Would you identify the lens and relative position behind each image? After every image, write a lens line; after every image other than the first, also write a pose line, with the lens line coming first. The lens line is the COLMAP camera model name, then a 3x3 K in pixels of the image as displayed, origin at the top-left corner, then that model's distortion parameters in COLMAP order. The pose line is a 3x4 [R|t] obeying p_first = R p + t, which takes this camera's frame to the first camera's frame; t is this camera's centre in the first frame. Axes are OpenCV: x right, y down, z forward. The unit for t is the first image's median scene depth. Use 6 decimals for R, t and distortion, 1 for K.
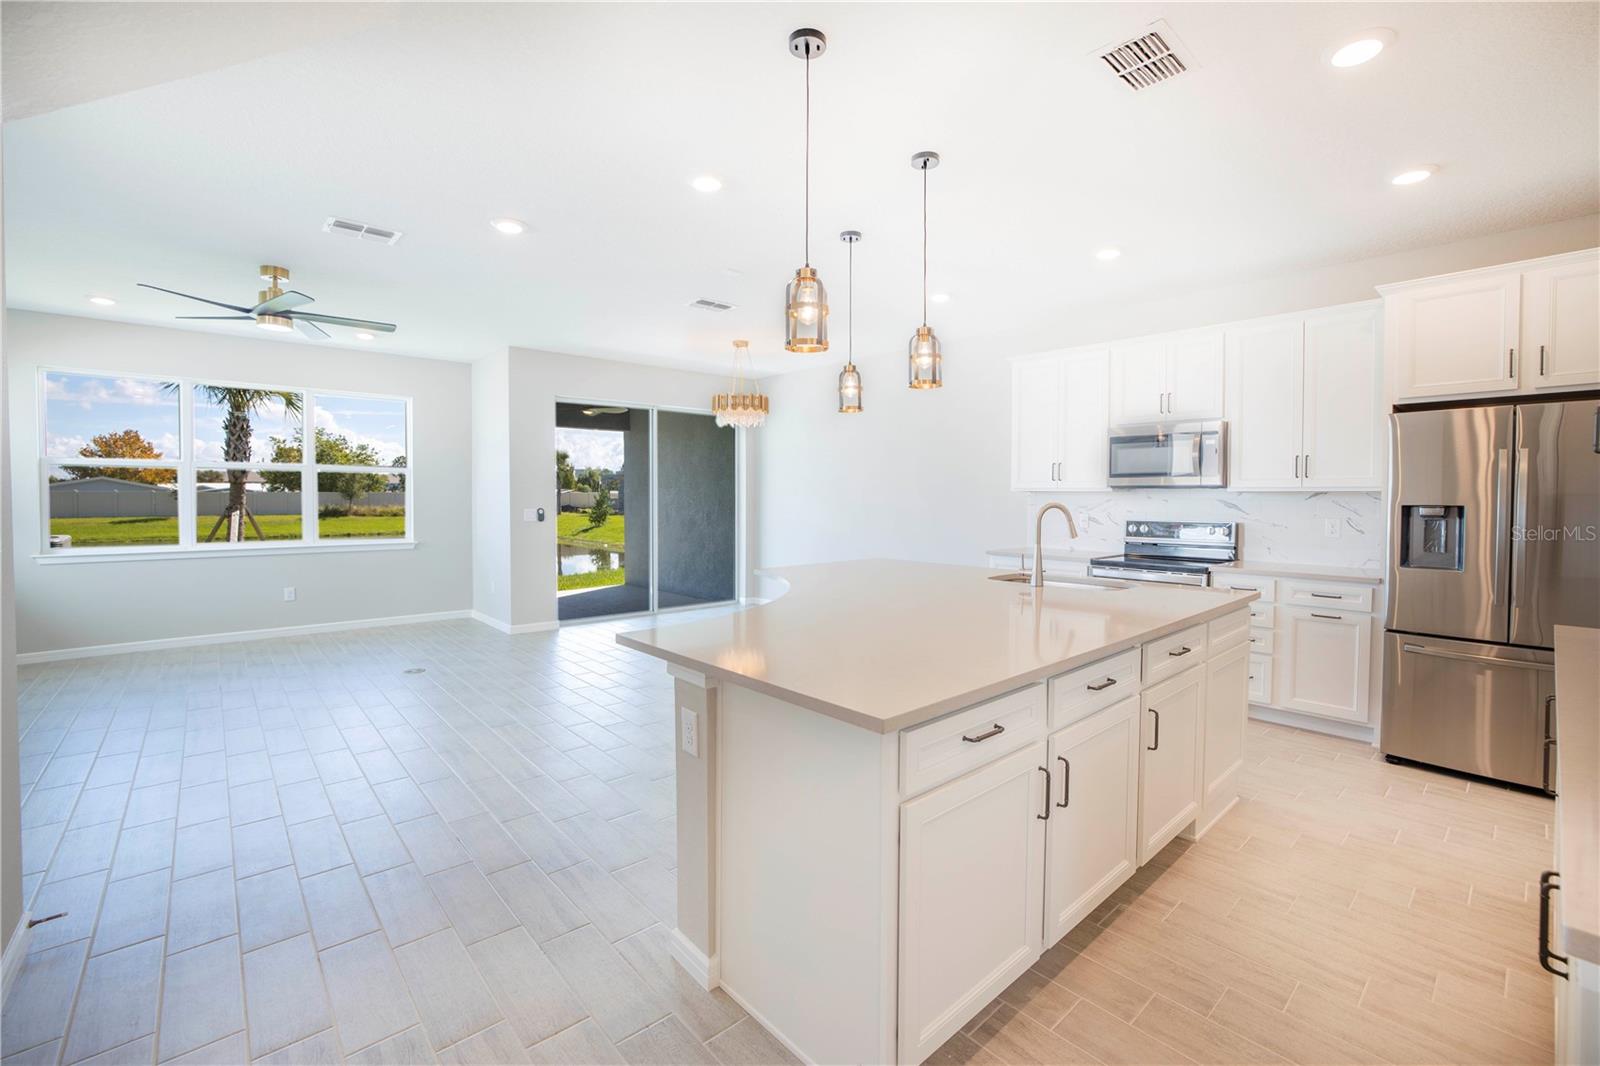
lens RADIAL K [[690.8, 0, 802.2], [0, 690.8, 507.1], [0, 0, 1]] dist [-0.042638, 0.014085]
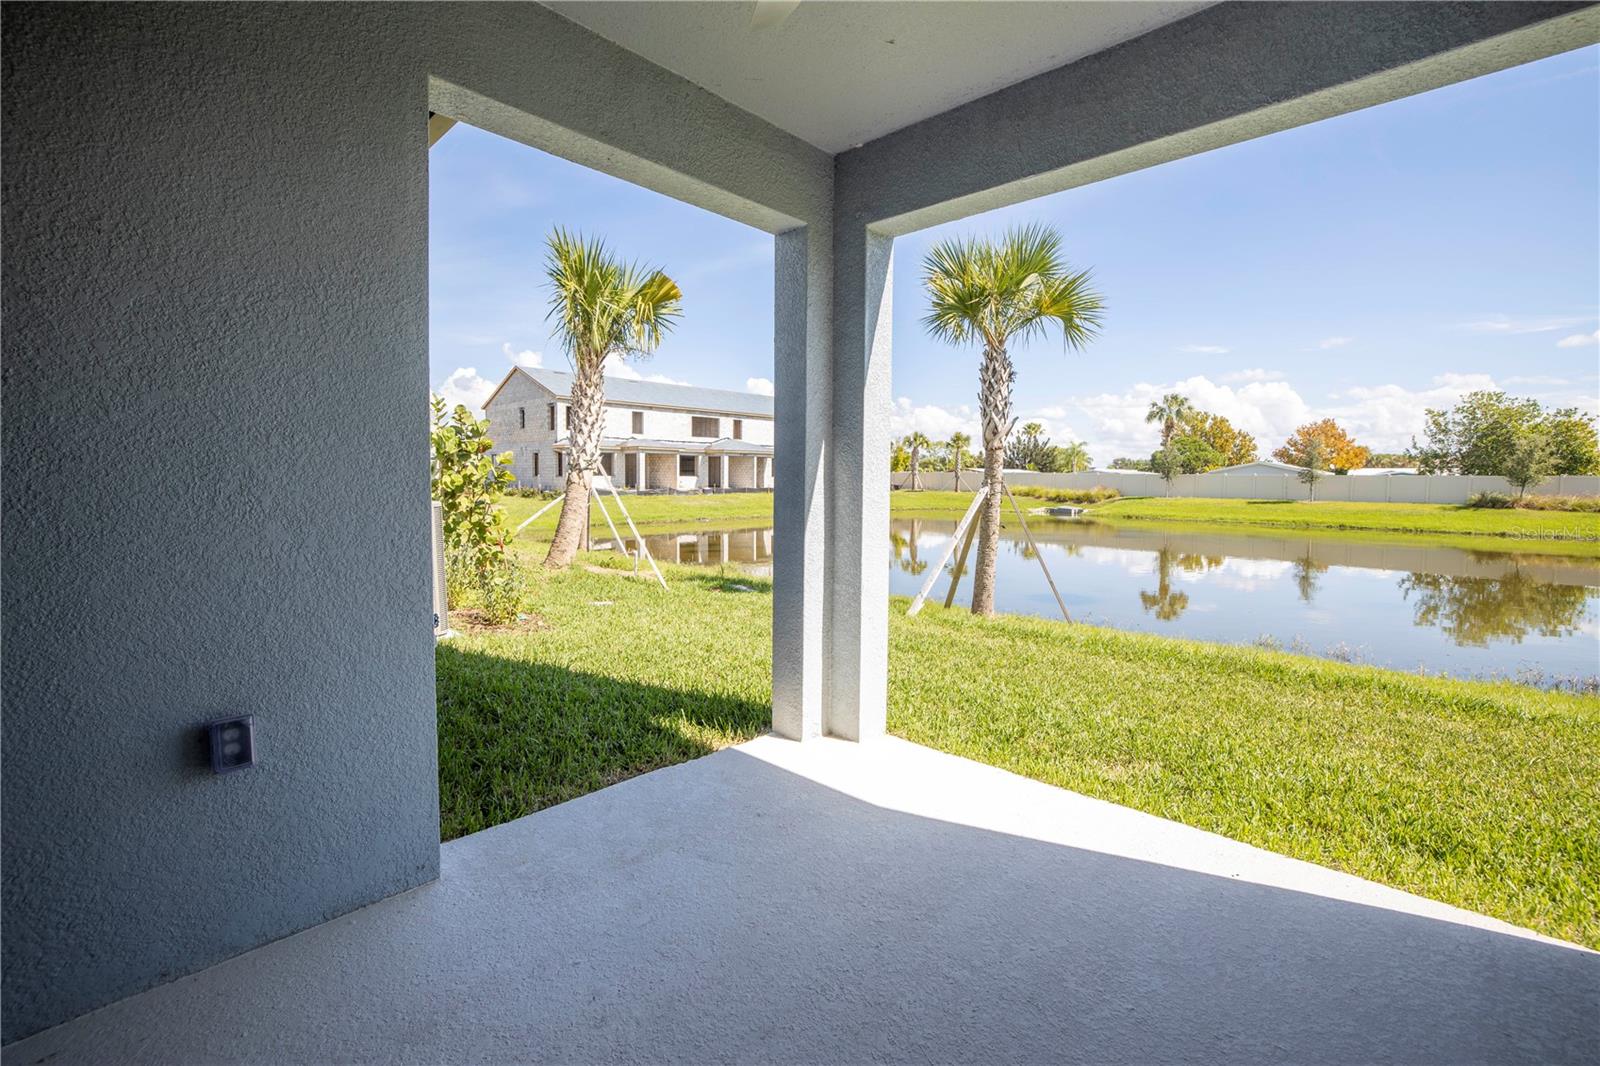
lens RADIAL K [[690.8, 0, 802.2], [0, 690.8, 507.1], [0, 0, 1]] dist [-0.042638, 0.014085]
pose [[0.093458, 0.045972, -0.994561, -0.113760], [-0.026348, 0.998698, 0.043688, 0.000890], [0.995275, 0.022122, 0.094548, 0.732186]]
